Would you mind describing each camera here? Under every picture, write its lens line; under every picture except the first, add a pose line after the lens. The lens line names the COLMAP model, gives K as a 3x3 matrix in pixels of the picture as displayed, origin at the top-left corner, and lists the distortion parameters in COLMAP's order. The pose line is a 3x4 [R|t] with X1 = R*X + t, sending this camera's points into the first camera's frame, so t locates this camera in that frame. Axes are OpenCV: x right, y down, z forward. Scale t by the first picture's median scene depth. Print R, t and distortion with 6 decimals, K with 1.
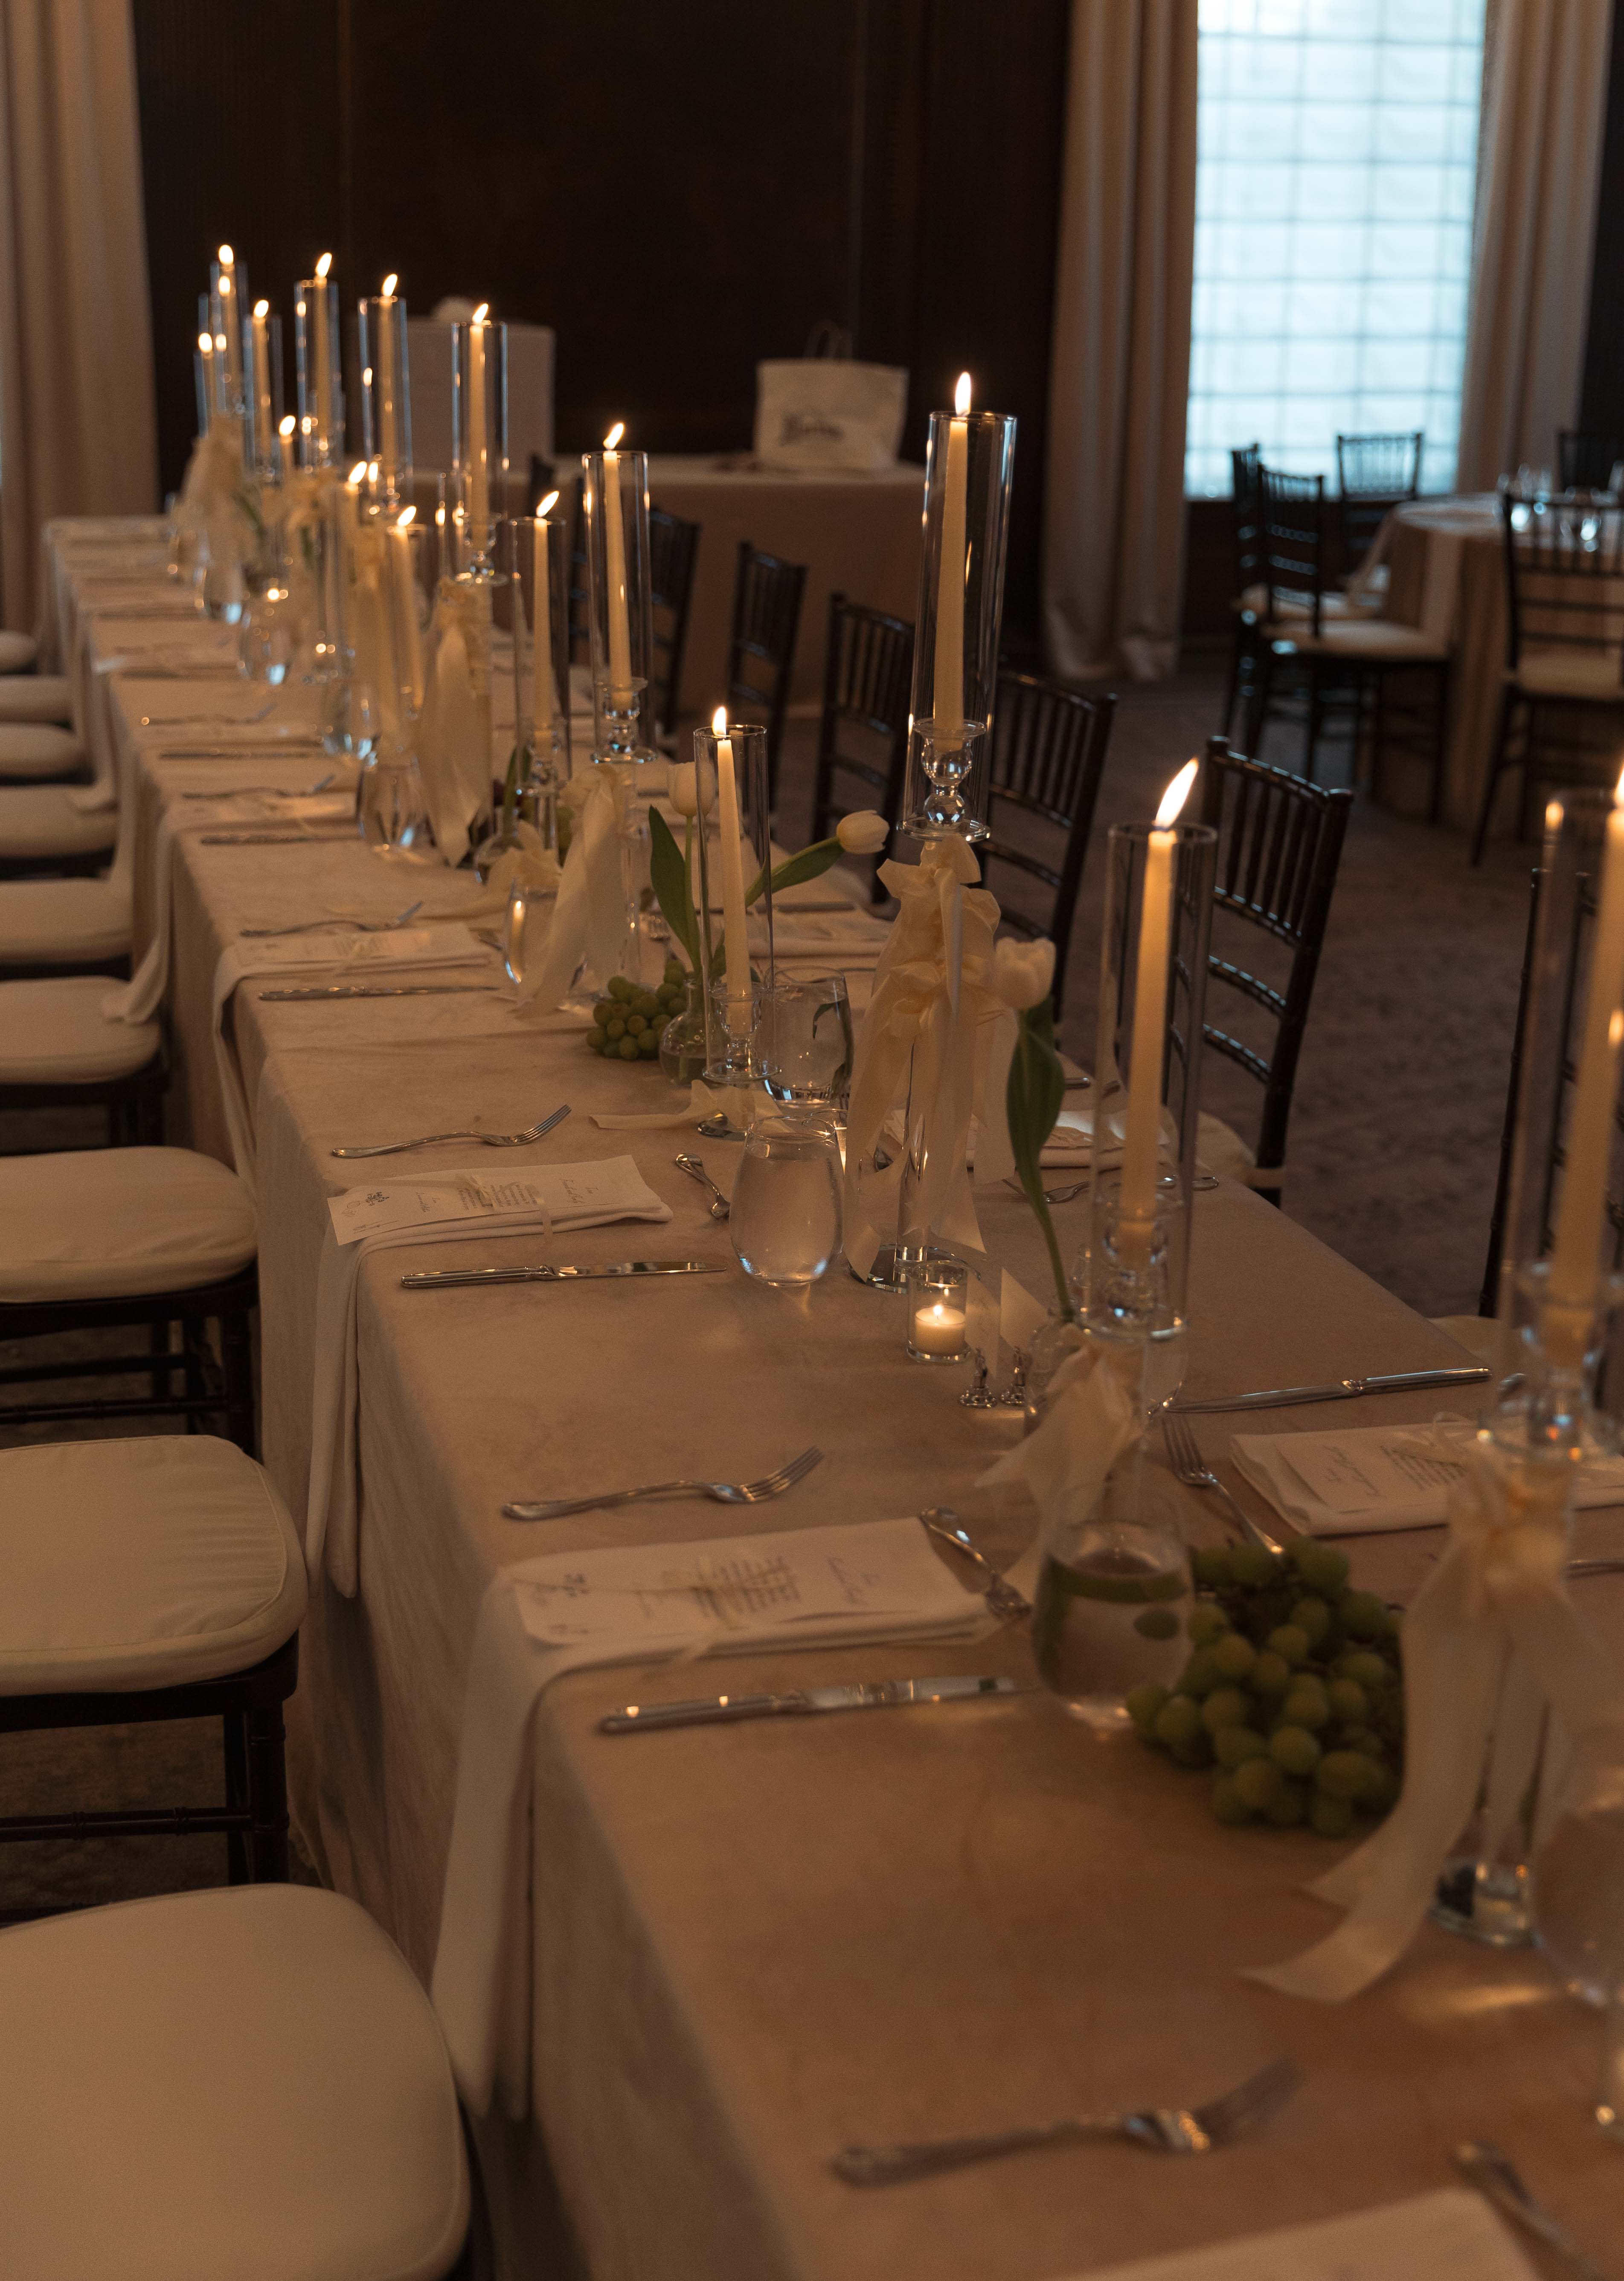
lens RADIAL K [[3077.2, 0, 812.2], [0, 3077.2, 1235.2], [0, 0, 1]] dist [0.031713, -0.144231]
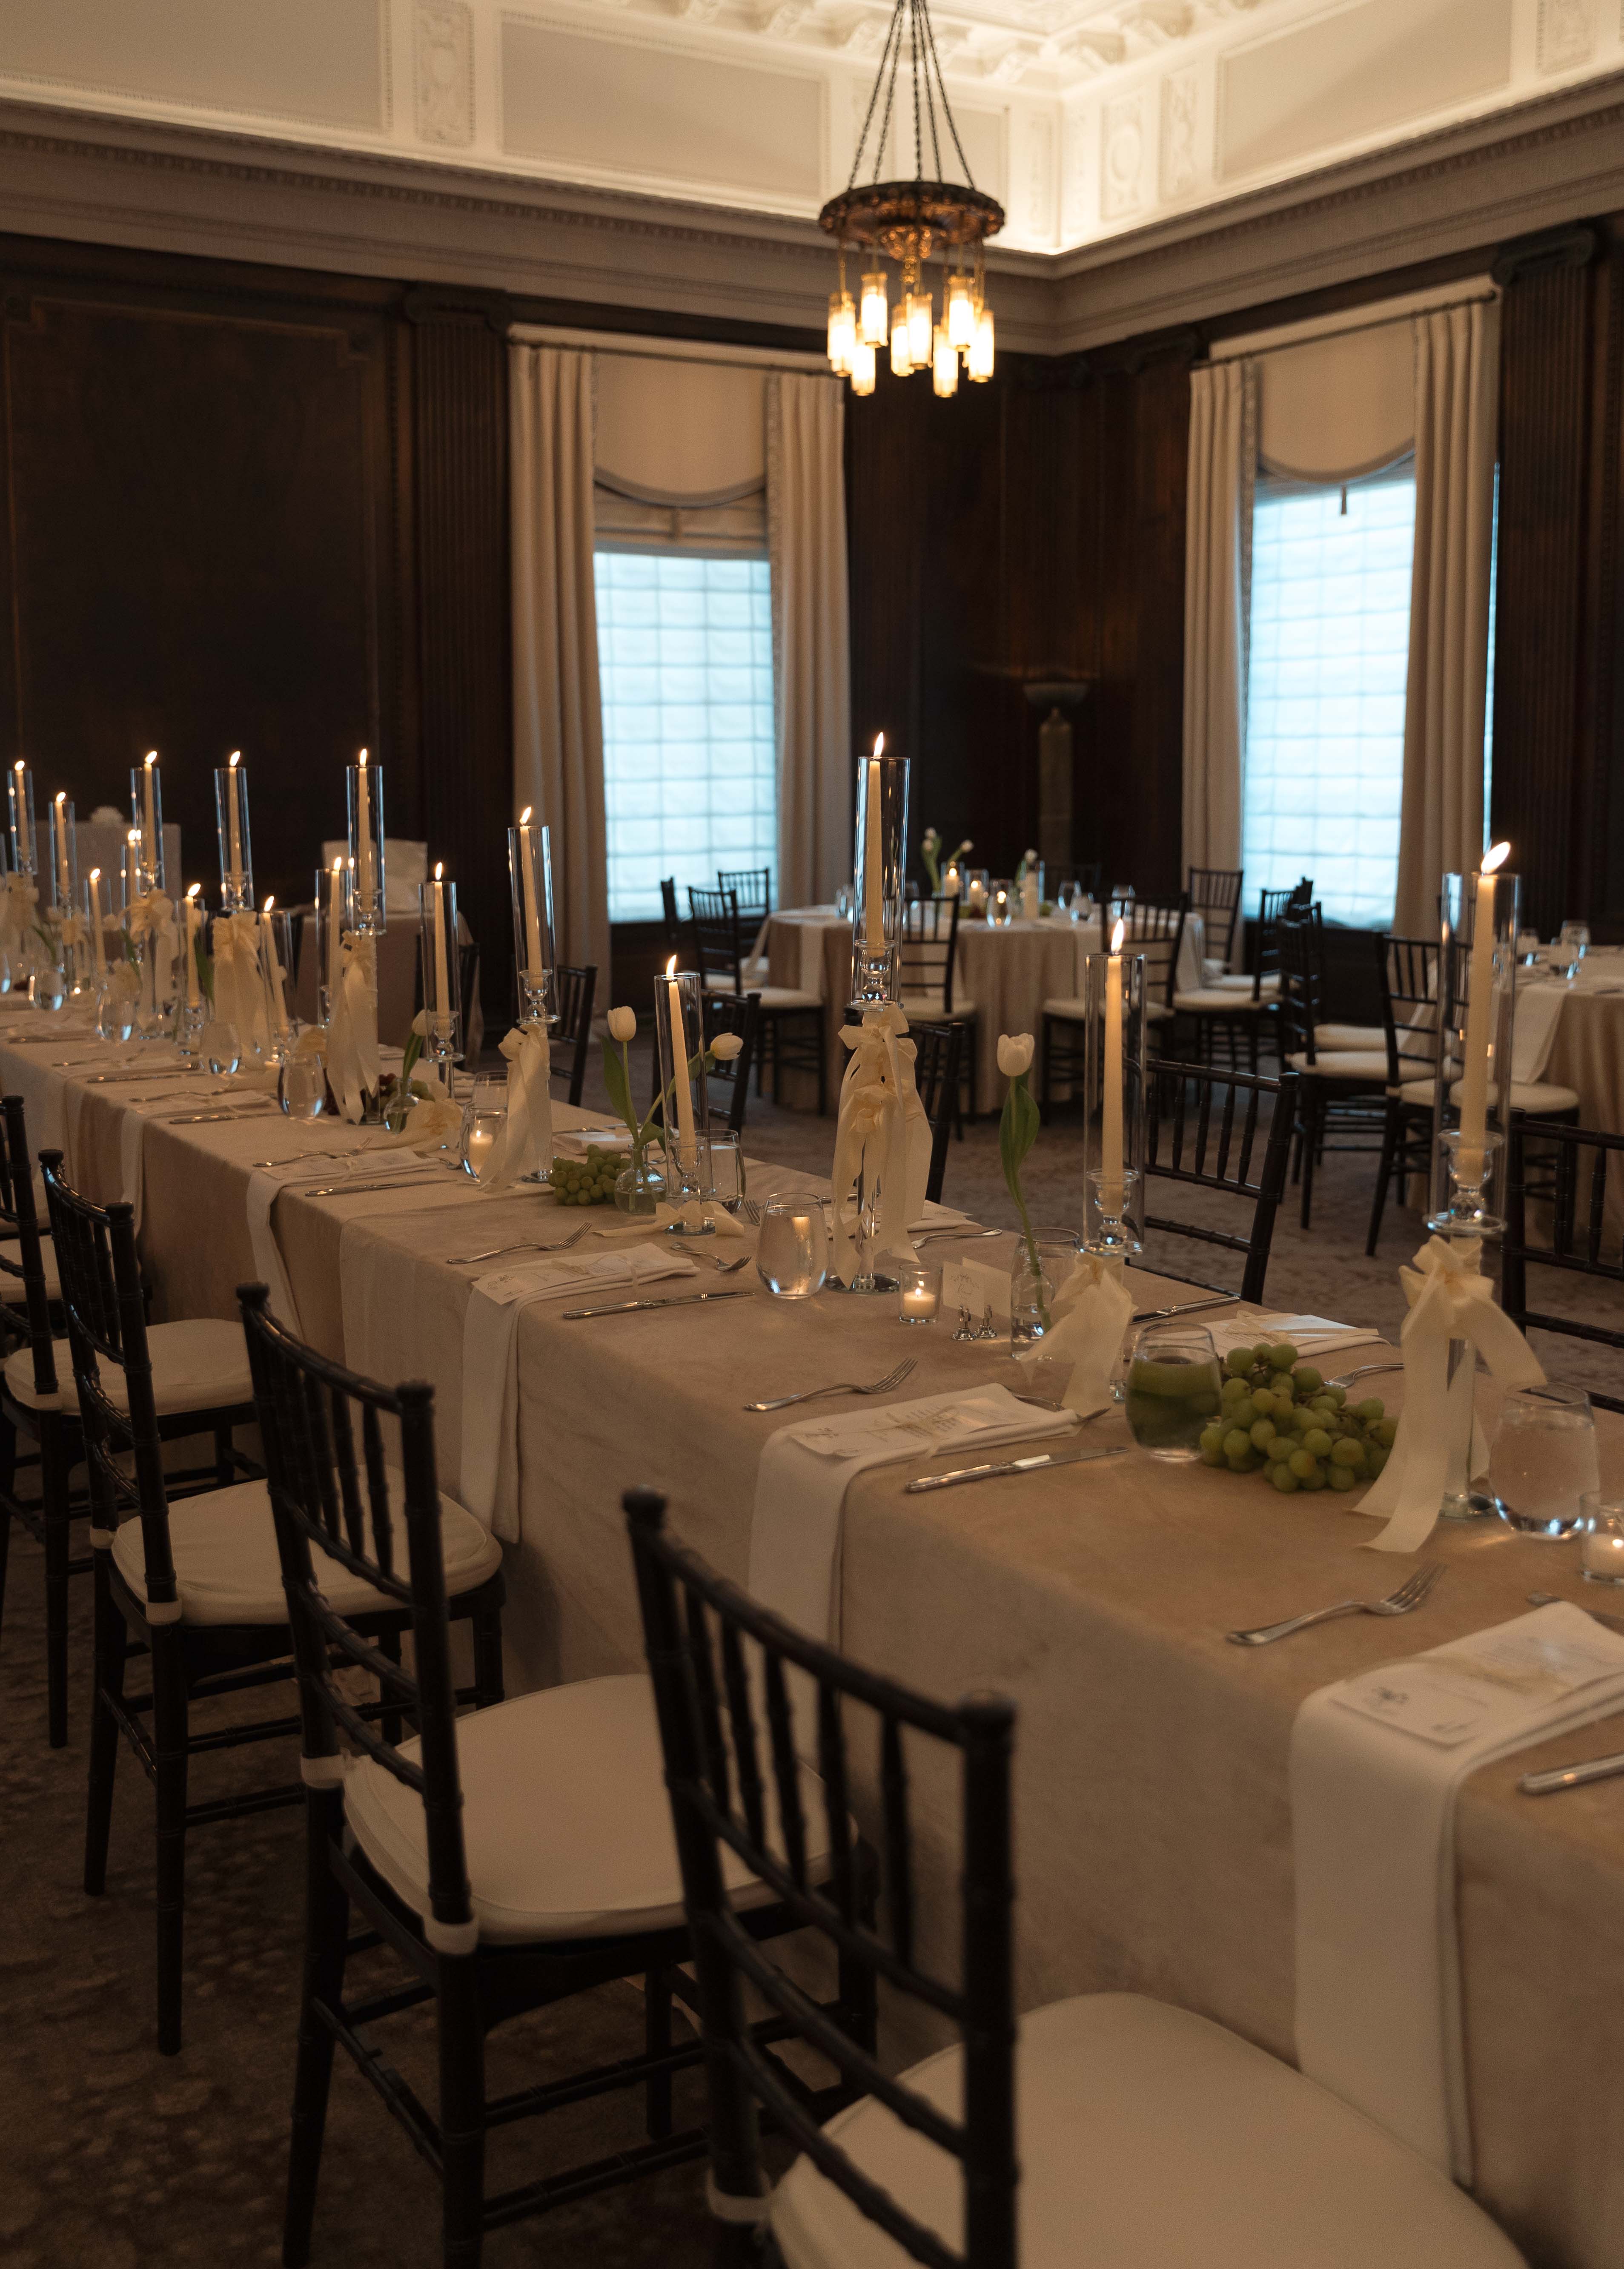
lens RADIAL K [[2221.8, 0, 812.1], [0, 2221.8, 1048.0], [0, 0, 1]] dist [-0.006940, -0.017244]
pose [[0.964369, -0.064393, 0.256603, -0.113817], [0.112610, 0.977585, -0.177893, 0.037579], [-0.239396, 0.200450, 0.950005, -0.044081]]
